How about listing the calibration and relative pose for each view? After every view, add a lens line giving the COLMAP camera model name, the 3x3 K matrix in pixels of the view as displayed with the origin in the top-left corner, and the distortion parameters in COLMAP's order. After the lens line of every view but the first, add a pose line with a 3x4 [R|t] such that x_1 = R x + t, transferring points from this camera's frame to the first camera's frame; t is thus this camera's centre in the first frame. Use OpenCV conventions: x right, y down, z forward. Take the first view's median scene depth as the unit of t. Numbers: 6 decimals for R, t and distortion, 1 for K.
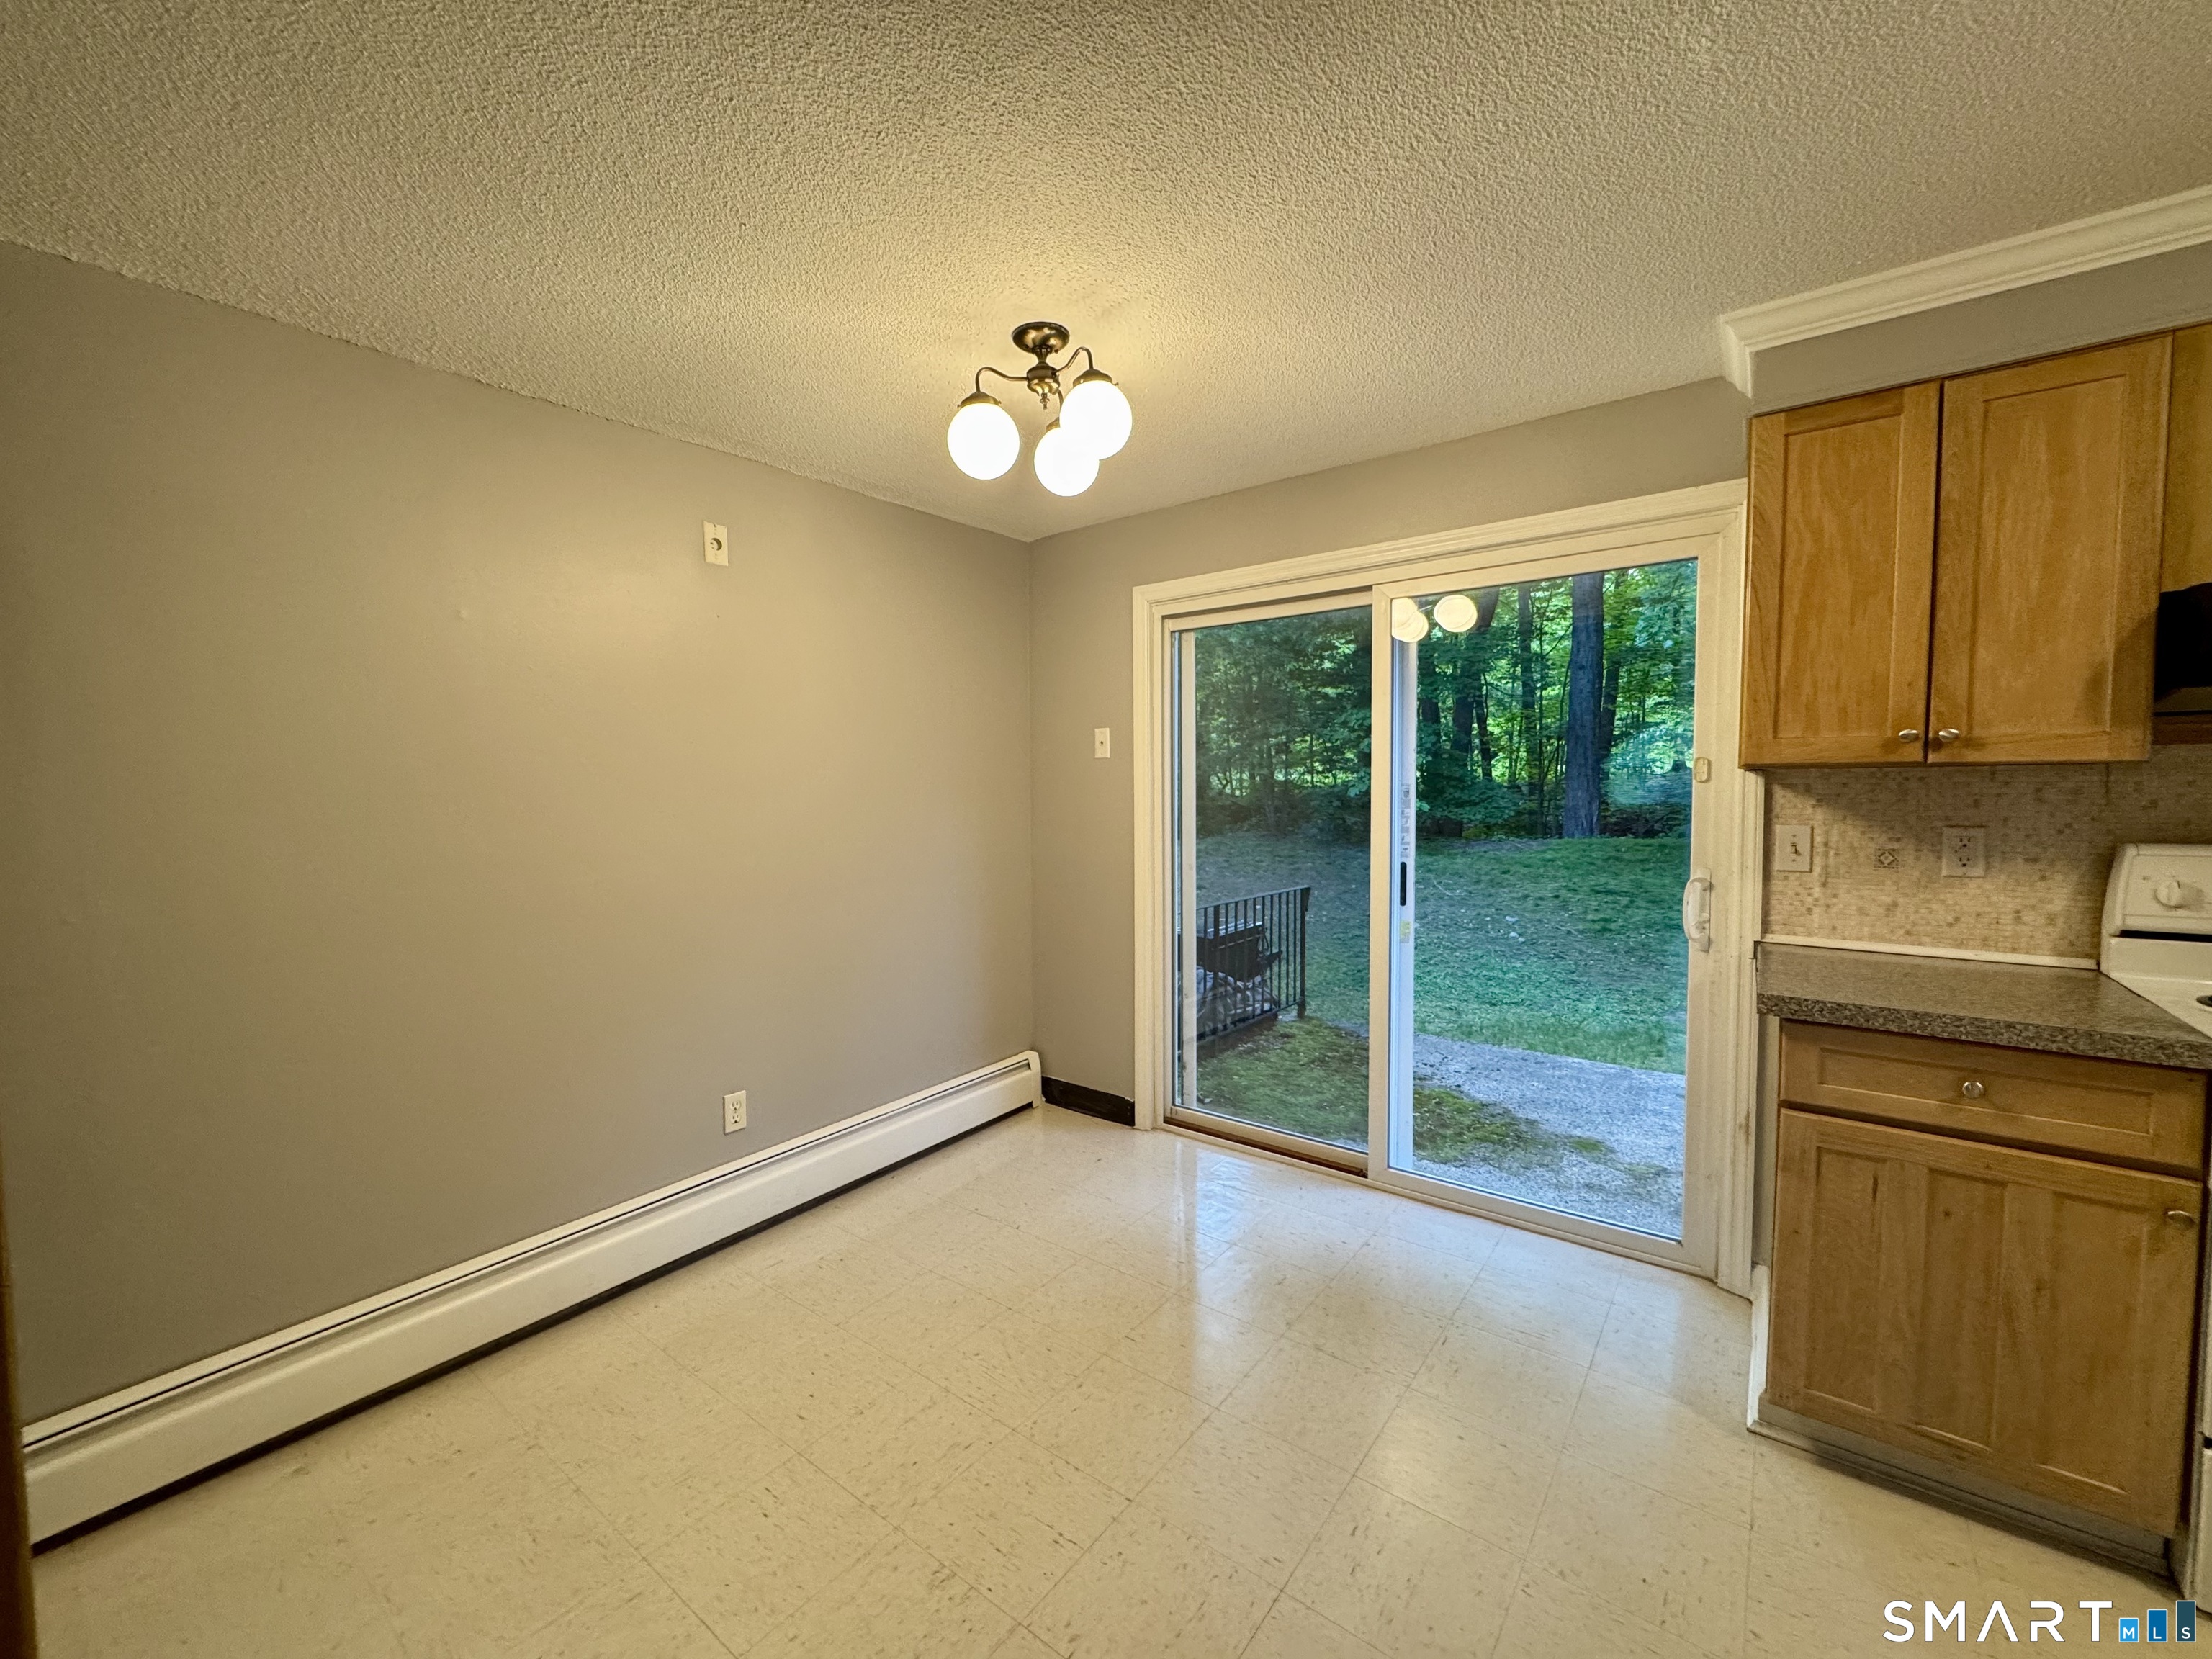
lens RADIAL K [[883.5, 0, 1103.0], [0, 883.5, 828.2], [0, 0, 1]] dist [-0.002073, -0.000162]
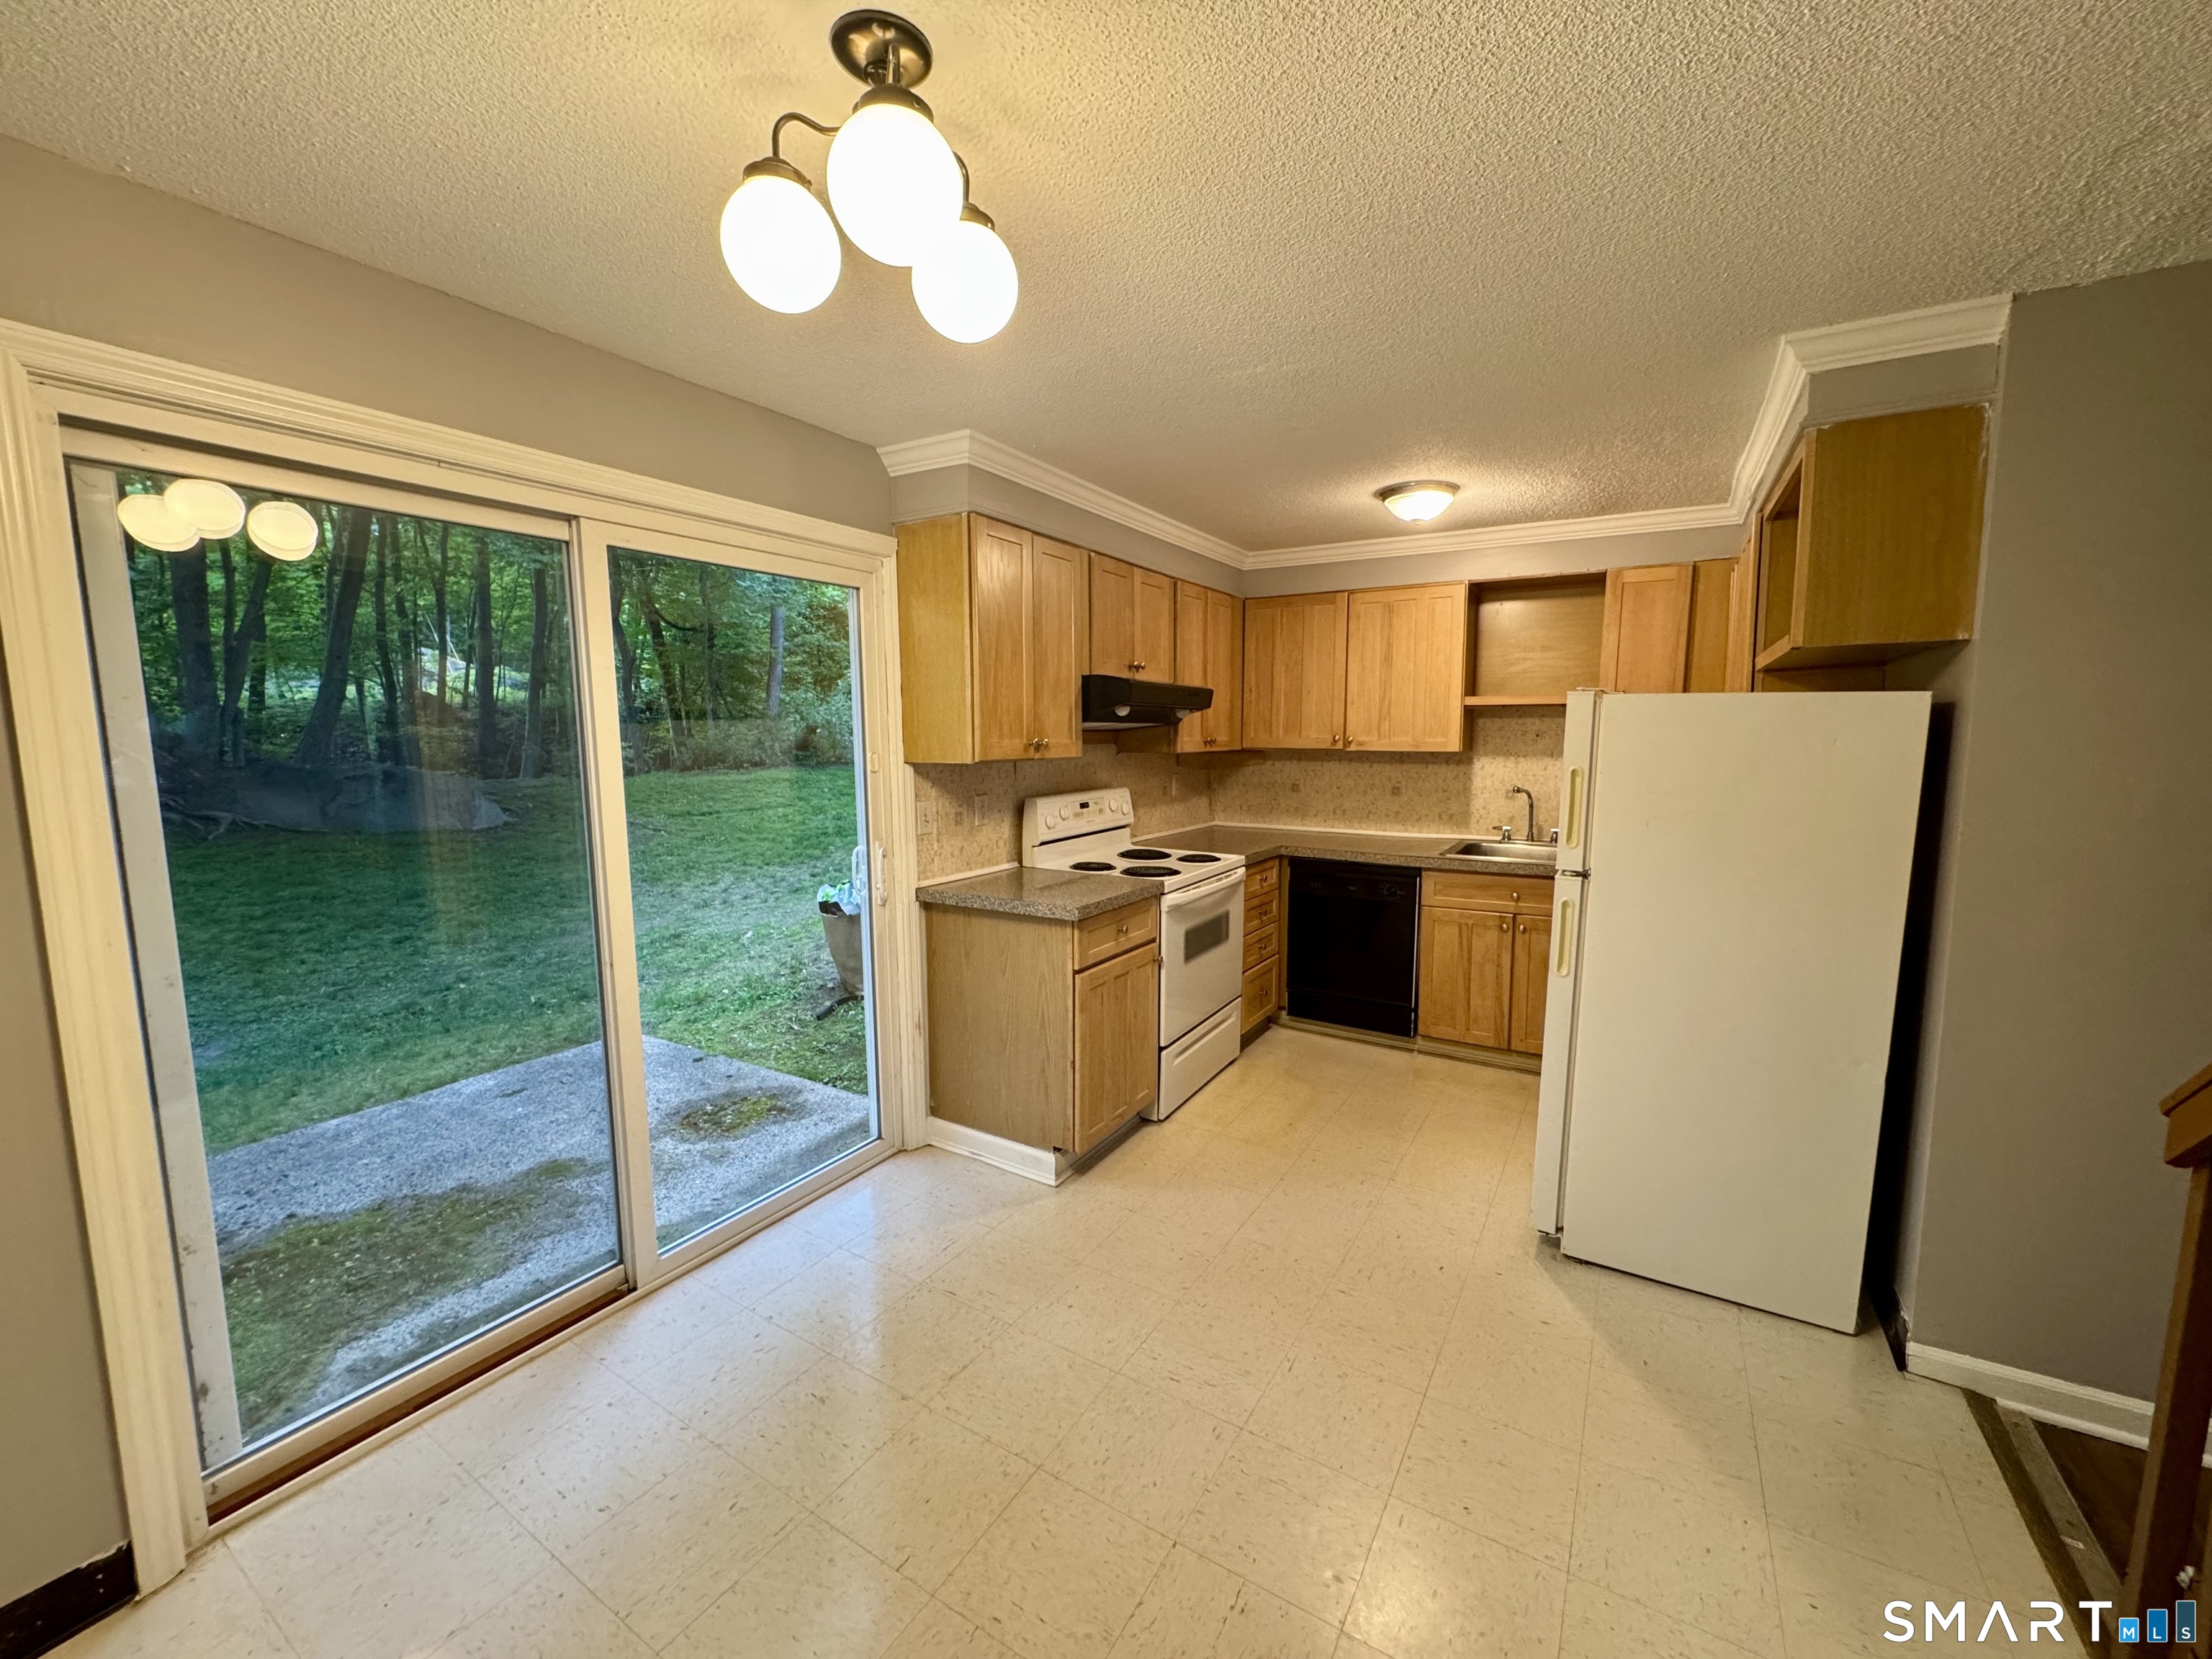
lens RADIAL K [[883.5, 0, 1103.0], [0, 883.5, 828.2], [0, 0, 1]] dist [-0.002073, -0.000162]
pose [[-0.101072, -0.098972, 0.989944, -0.705461], [0.056449, 0.992866, 0.105027, -0.101934], [-0.993276, 0.066497, -0.094764, 0.939357]]
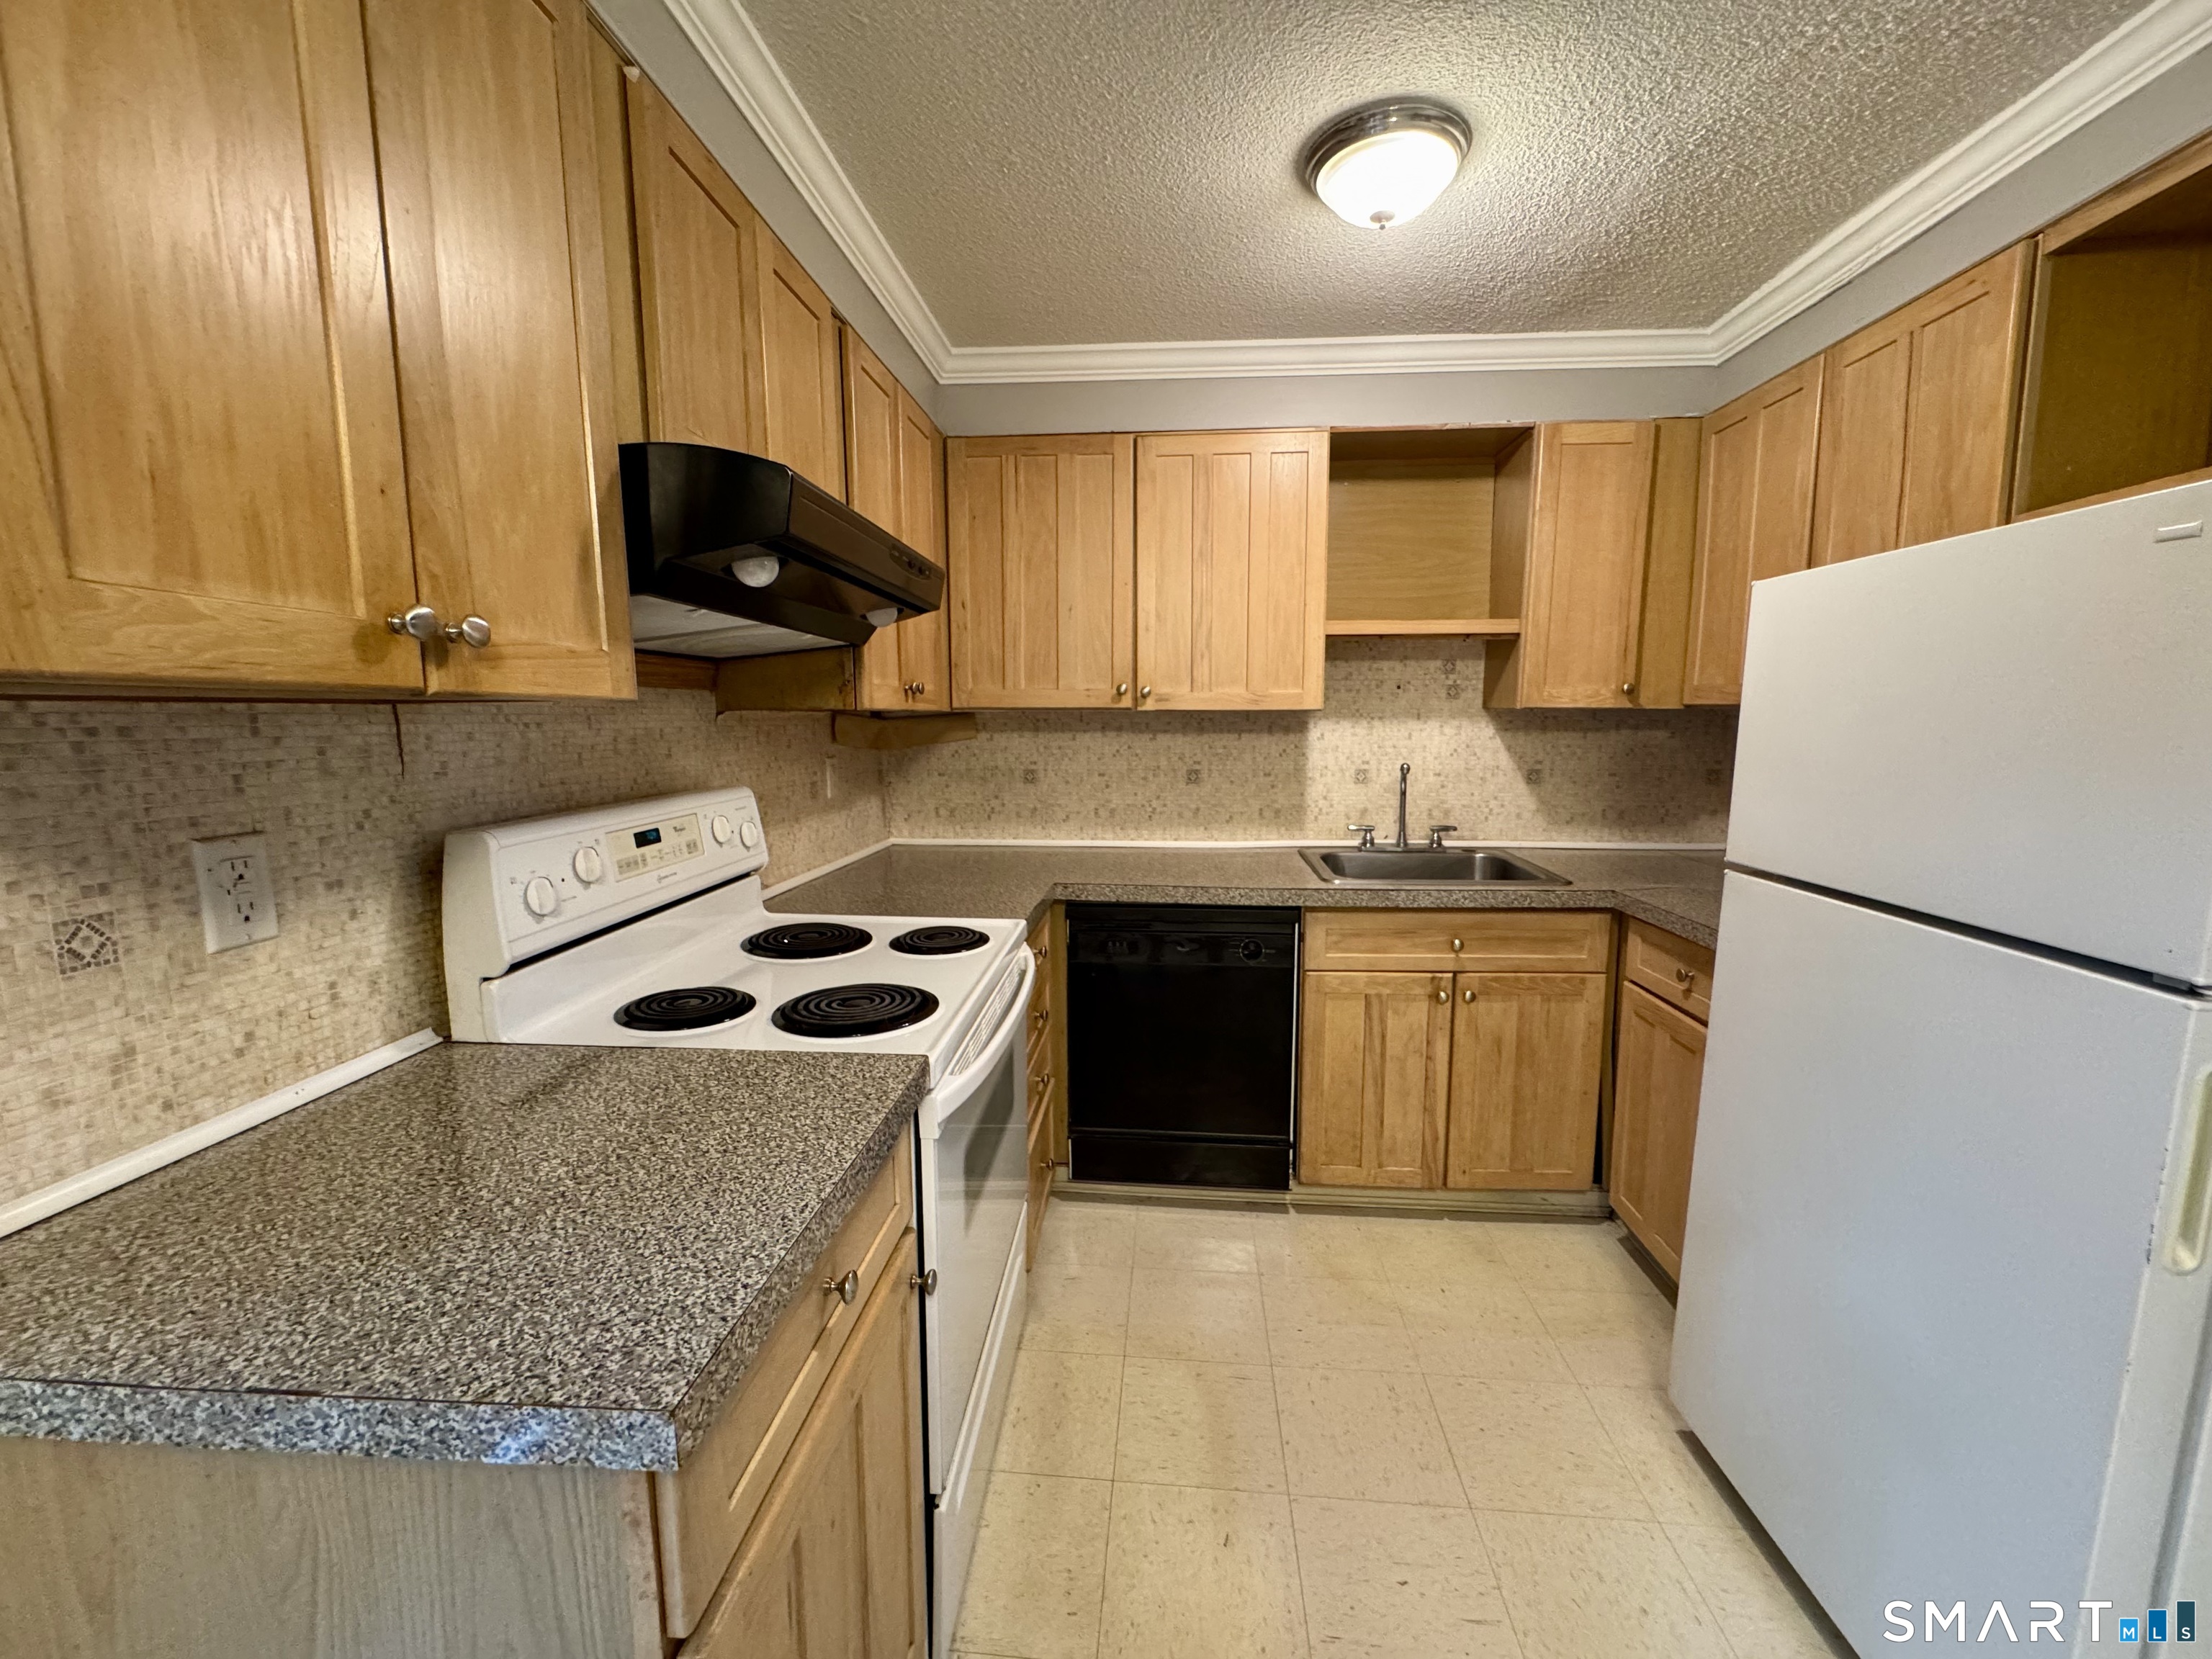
lens RADIAL K [[883.5, 0, 1103.0], [0, 883.5, 828.2], [0, 0, 1]] dist [-0.002073, -0.000162]
pose [[-0.542893, -0.093071, 0.834629, 0.355659], [0.052962, 0.988067, 0.144631, -0.048335], [-0.838130, 0.122723, -0.531485, 0.868374]]
